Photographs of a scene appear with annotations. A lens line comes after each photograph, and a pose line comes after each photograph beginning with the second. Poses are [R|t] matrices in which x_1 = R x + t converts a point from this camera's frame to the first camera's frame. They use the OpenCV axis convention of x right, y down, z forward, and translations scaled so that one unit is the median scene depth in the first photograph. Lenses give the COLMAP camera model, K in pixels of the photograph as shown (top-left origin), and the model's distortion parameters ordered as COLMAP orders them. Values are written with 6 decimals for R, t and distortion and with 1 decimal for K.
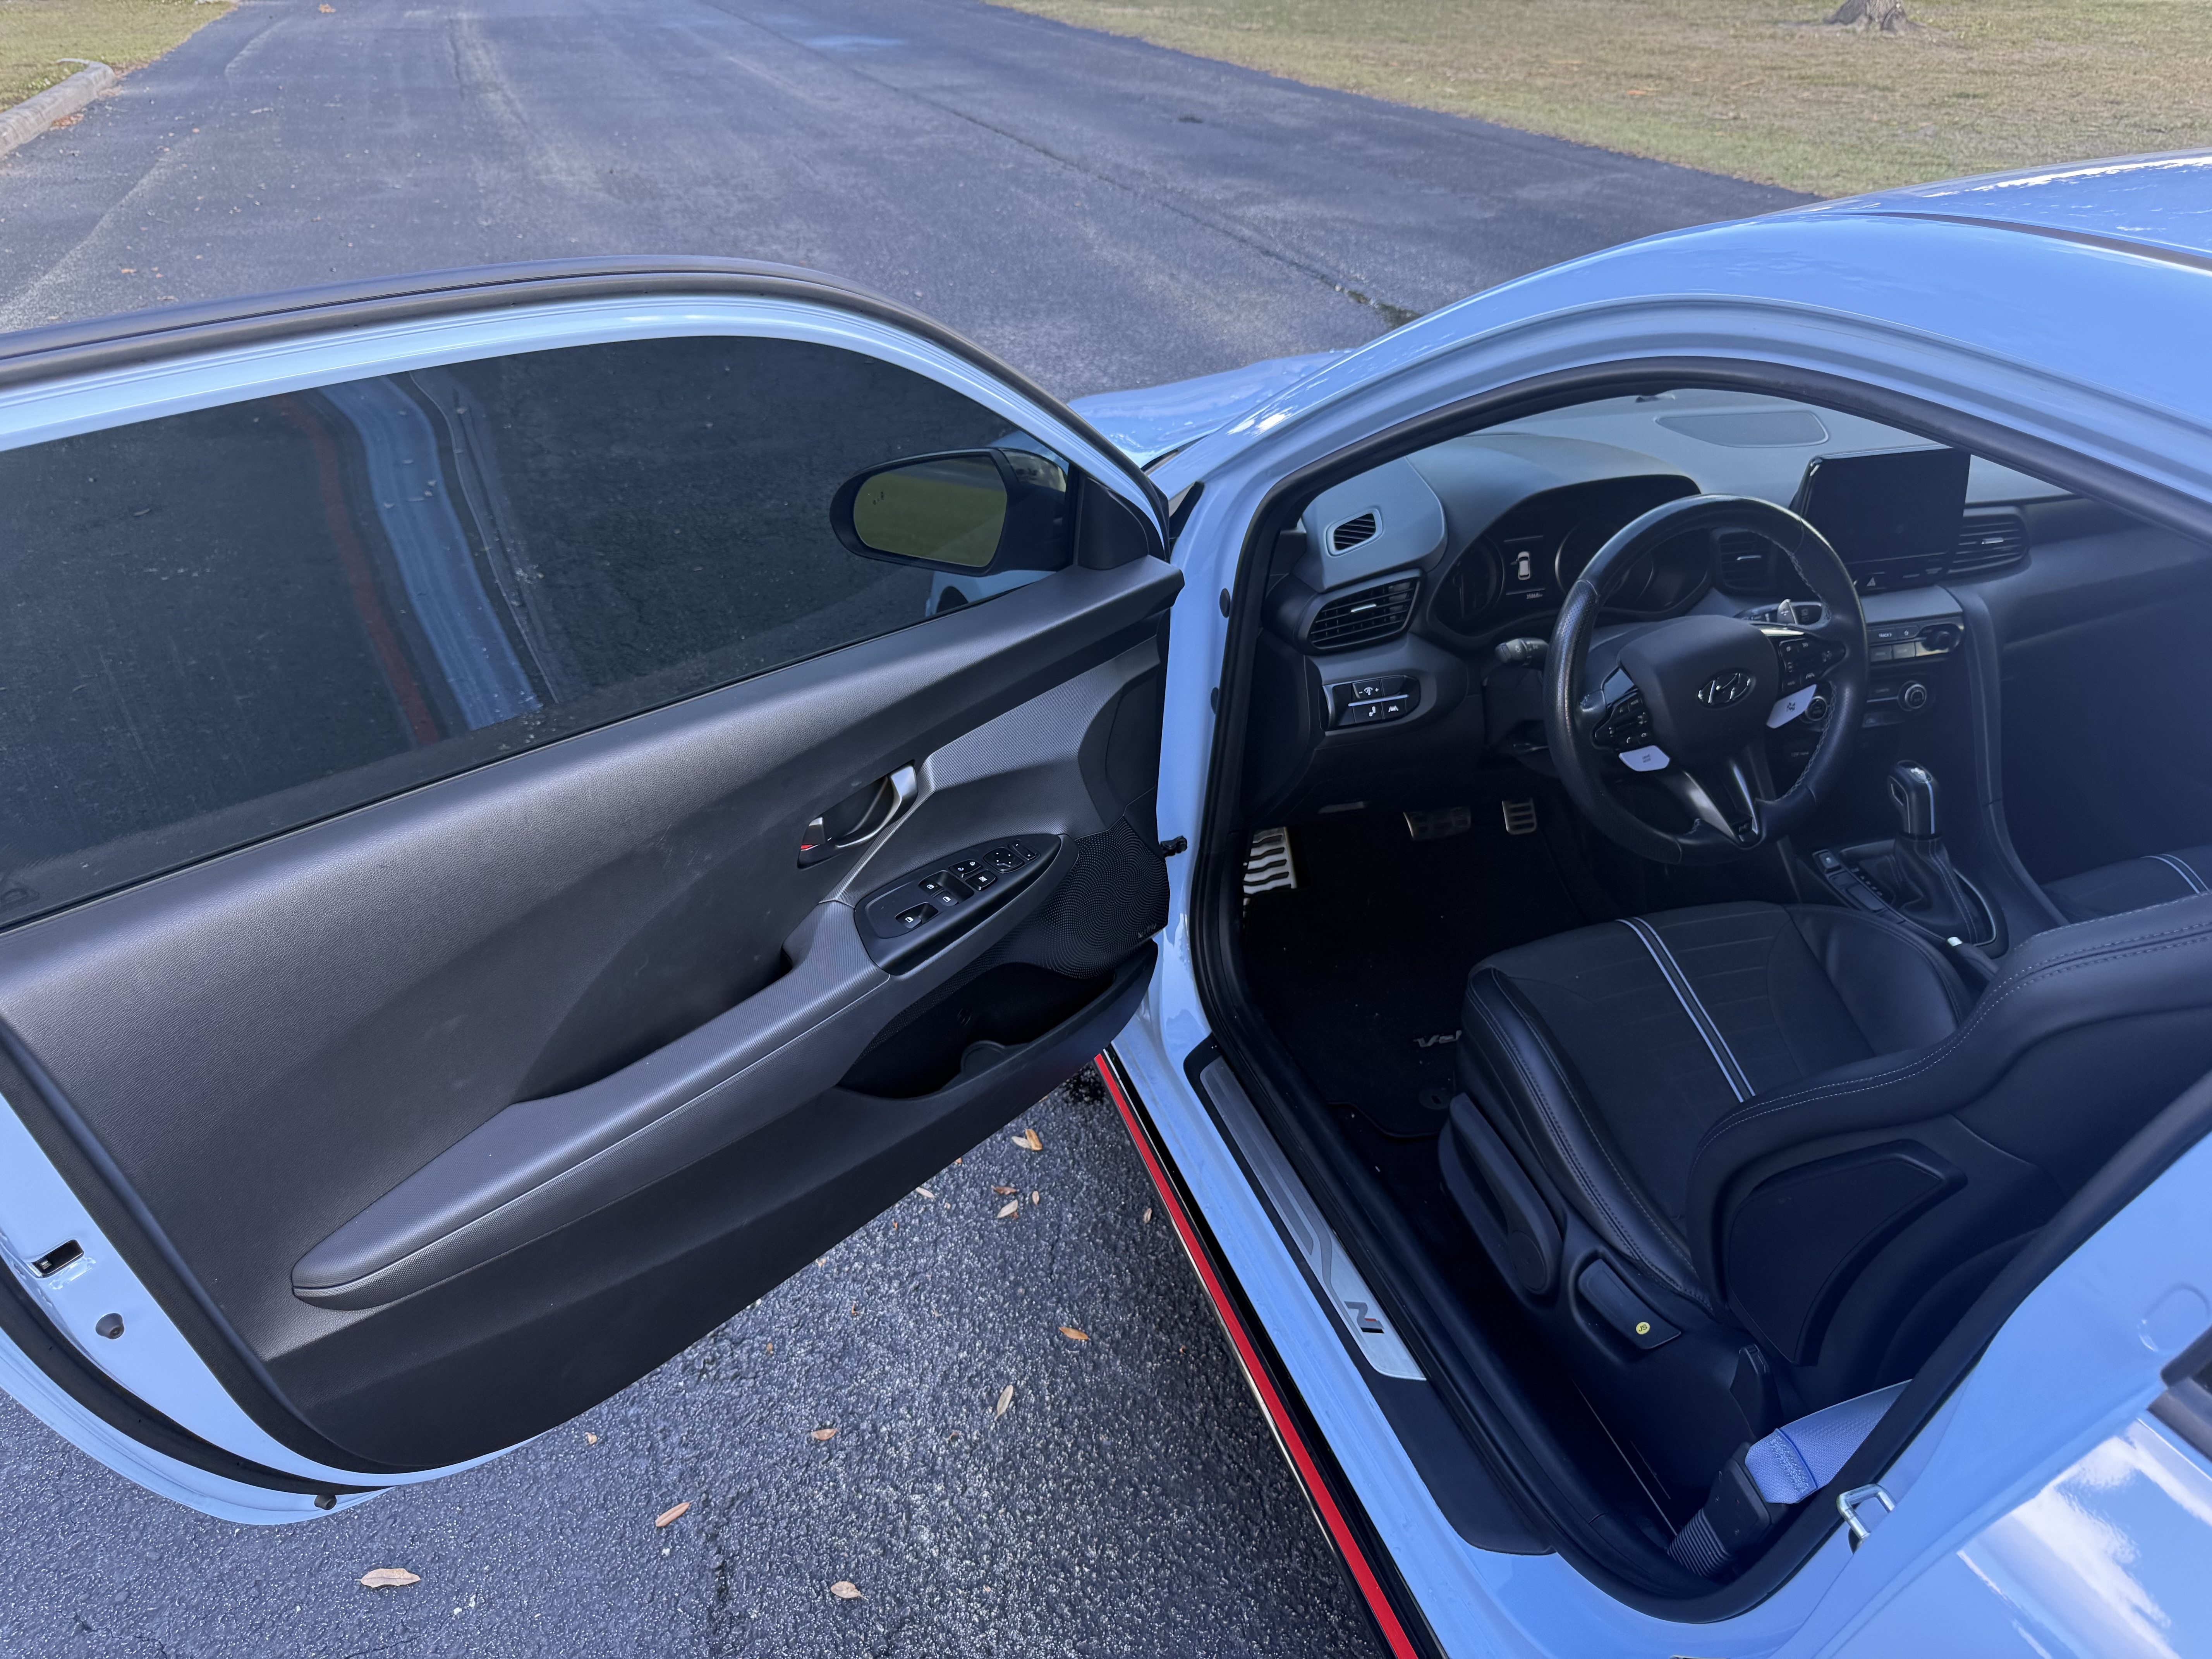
lens RADIAL K [[1570.6, 0, 1106.0], [0, 1570.6, 829.5], [0, 0, 1]] dist [-0.012717, -0.006294]
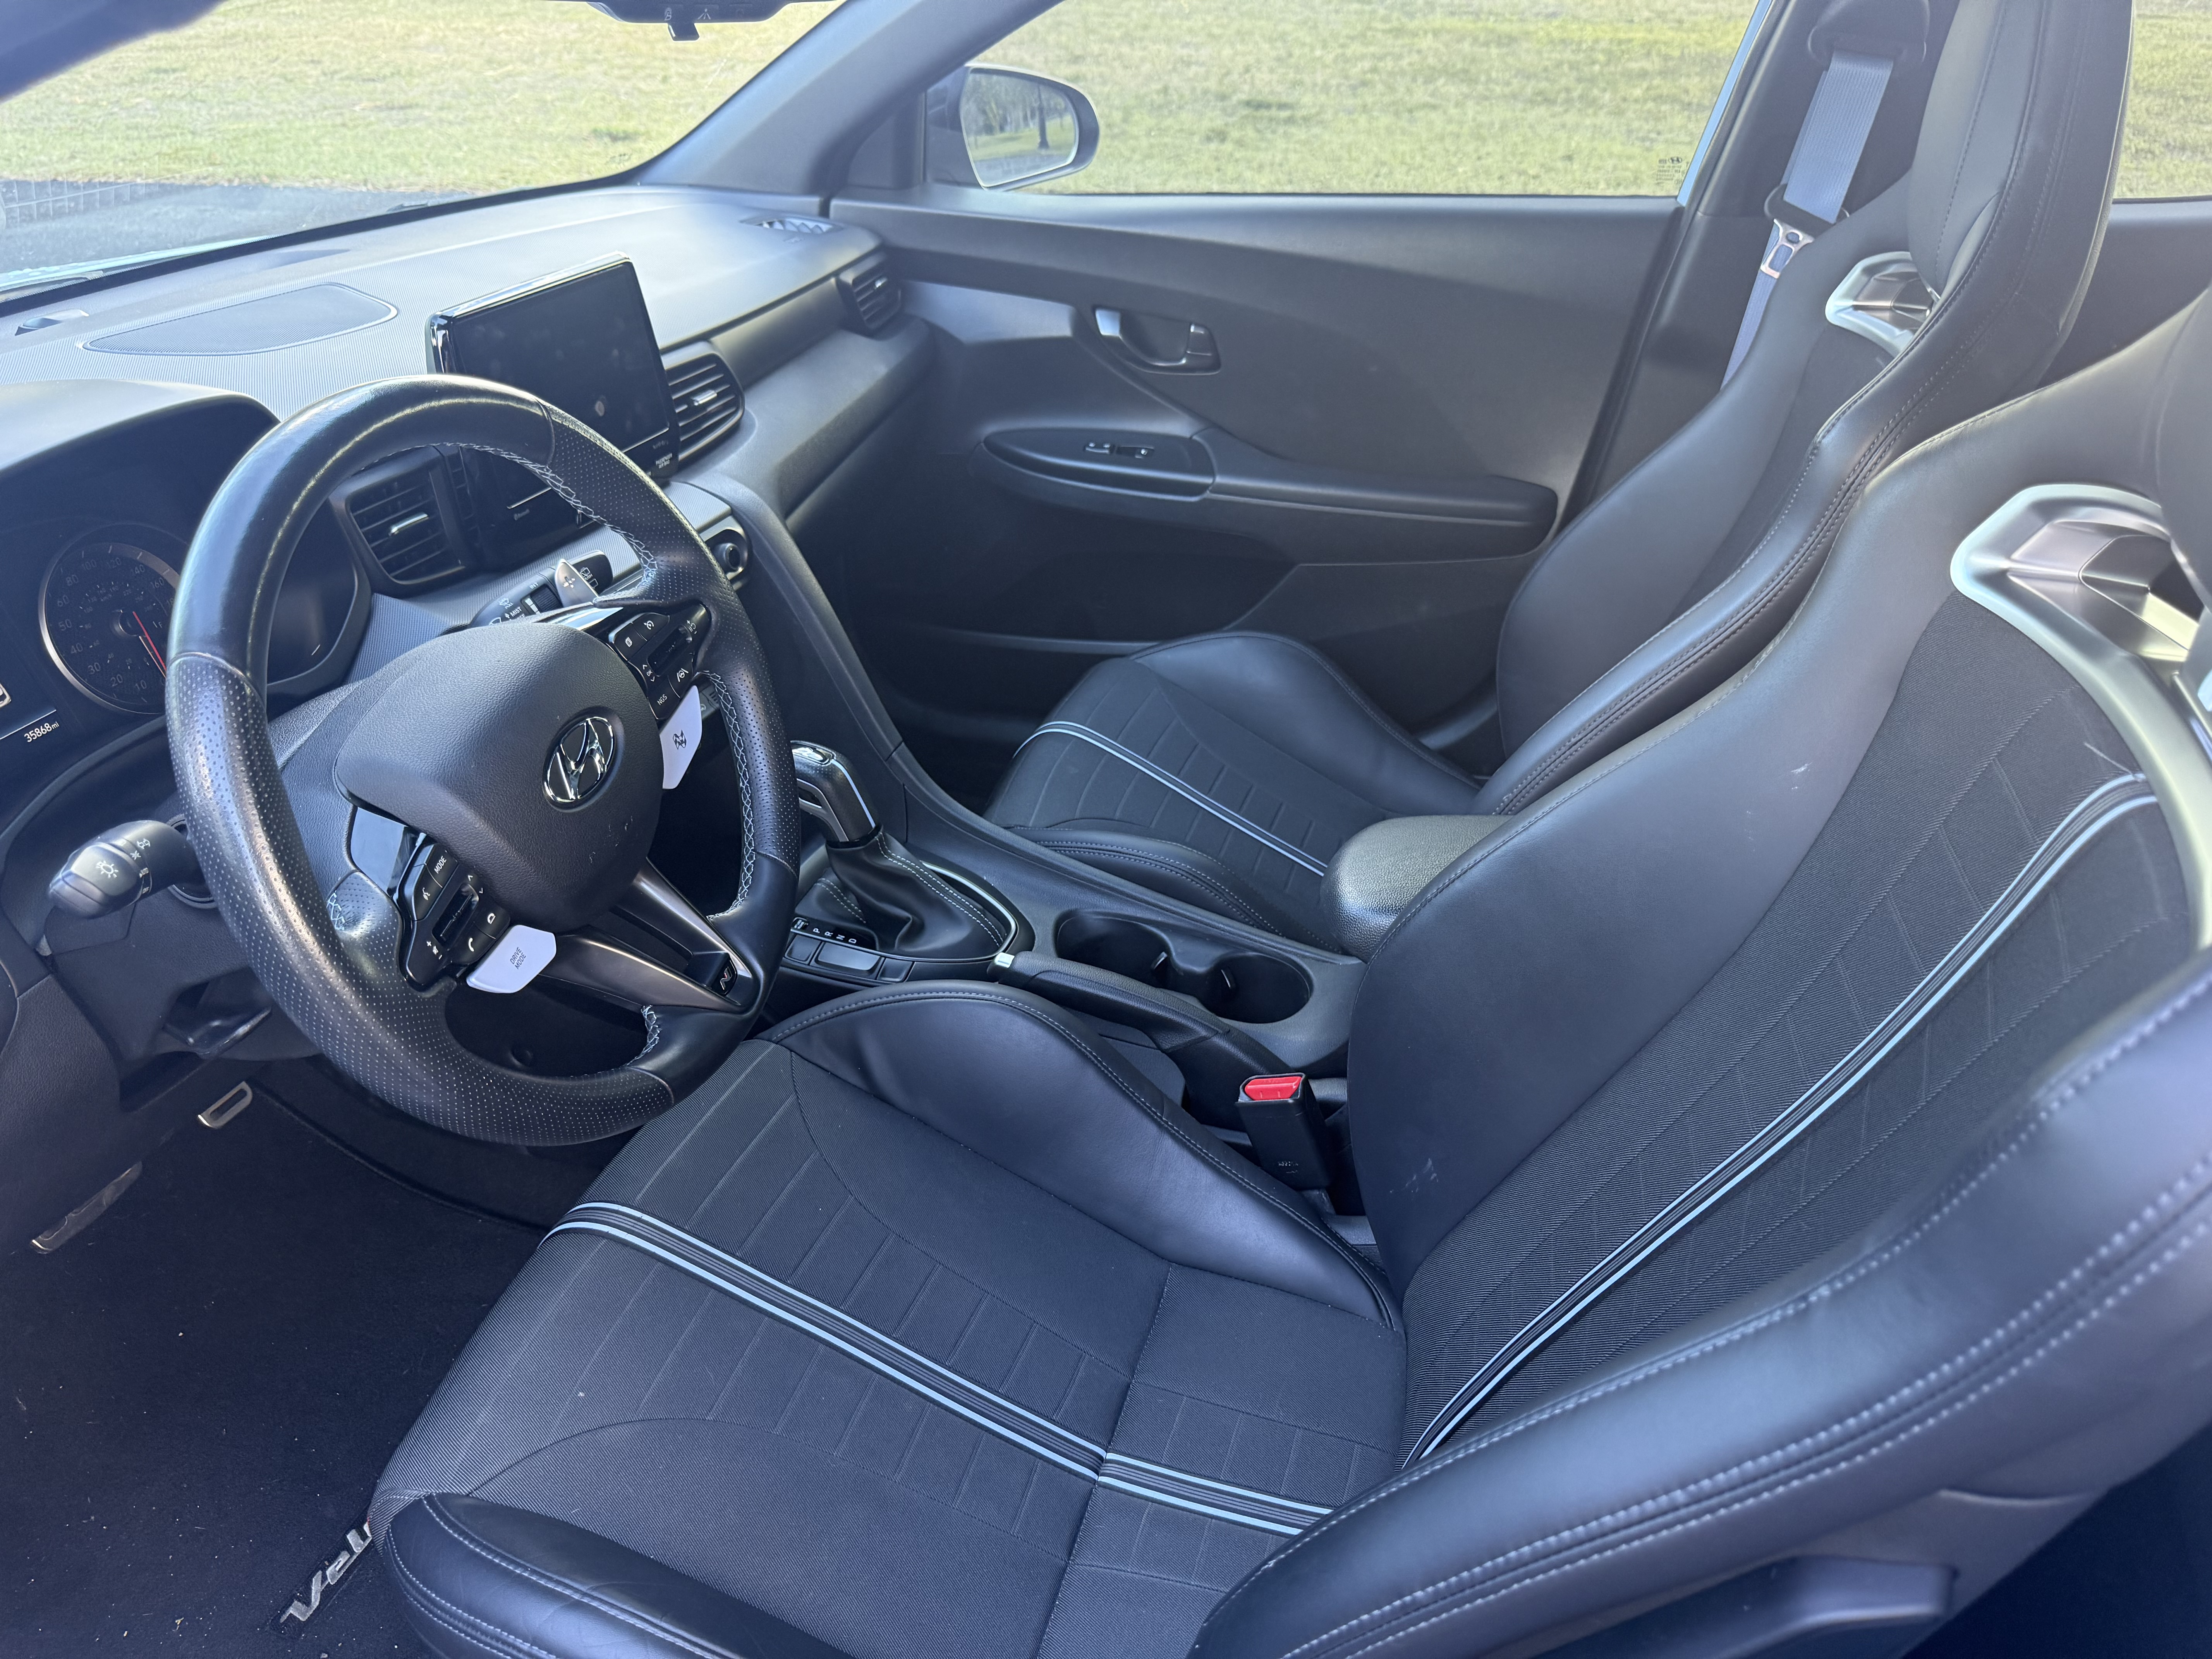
lens RADIAL K [[1570.6, 0, 1106.0], [0, 1570.6, 829.5], [0, 0, 1]] dist [-0.012717, -0.006294]
pose [[0.563082, -0.426204, 0.708018, 0.121468], [0.420043, 0.885430, 0.198943, -0.094272], [-0.711690, 0.185377, 0.677593, 0.522721]]
